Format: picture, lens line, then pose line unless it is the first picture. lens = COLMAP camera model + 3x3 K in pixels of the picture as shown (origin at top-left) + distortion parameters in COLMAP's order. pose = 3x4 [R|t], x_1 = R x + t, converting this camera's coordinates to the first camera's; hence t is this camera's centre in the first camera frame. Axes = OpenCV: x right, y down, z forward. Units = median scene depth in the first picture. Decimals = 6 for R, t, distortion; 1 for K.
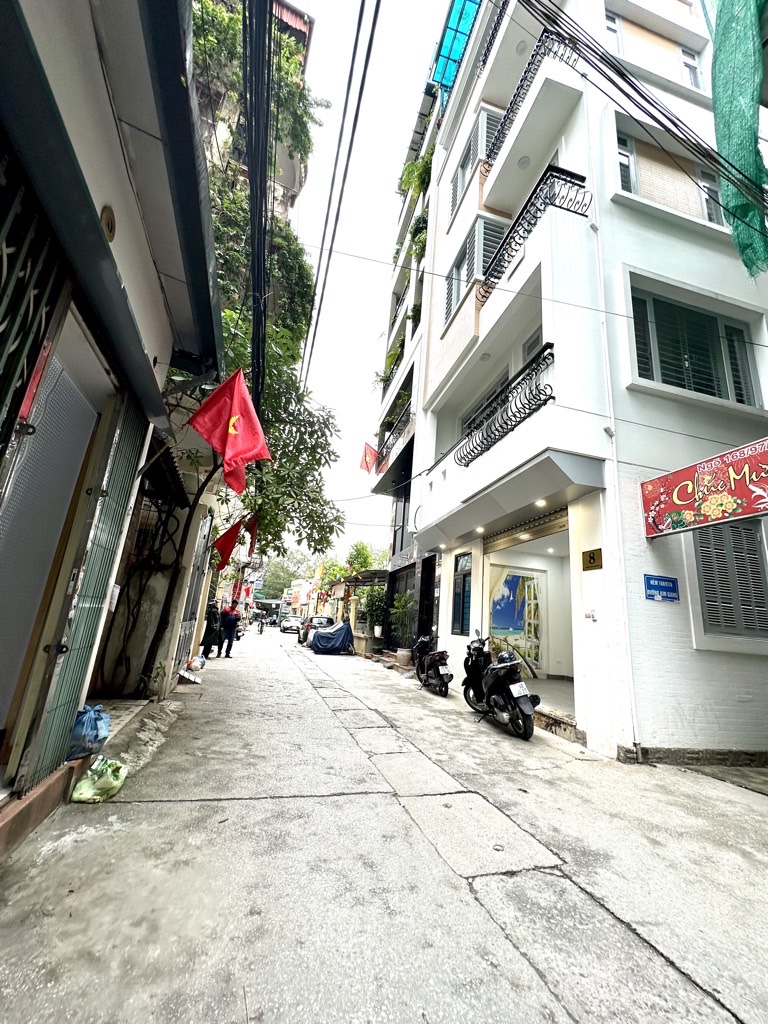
lens RADIAL K [[407.7, 0, 385.2], [0, 407.7, 513.7], [0, 0, 1]] dist [-0.004340, 0.000534]
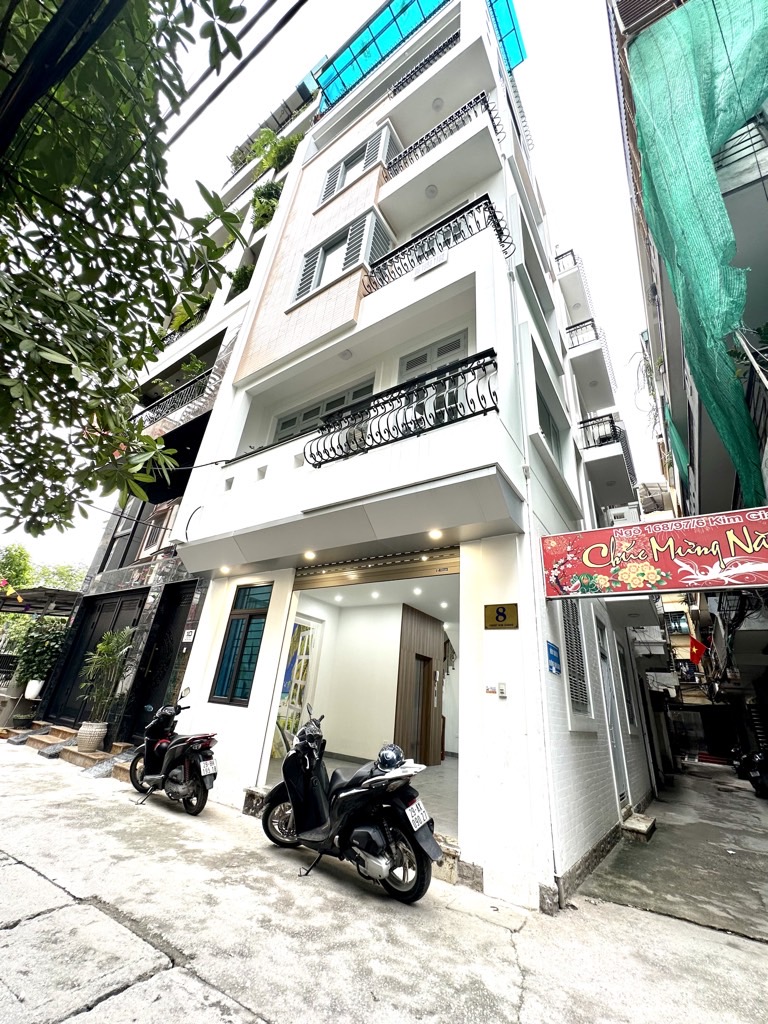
lens RADIAL K [[407.7, 0, 383.2], [0, 407.7, 513.9], [0, 0, 1]] dist [-0.004340, 0.000534]
pose [[0.746017, 0.267494, 0.609840, -0.135219], [-0.198400, 0.963469, -0.179904, 0.073329], [-0.635685, 0.013219, 0.771835, 0.356708]]
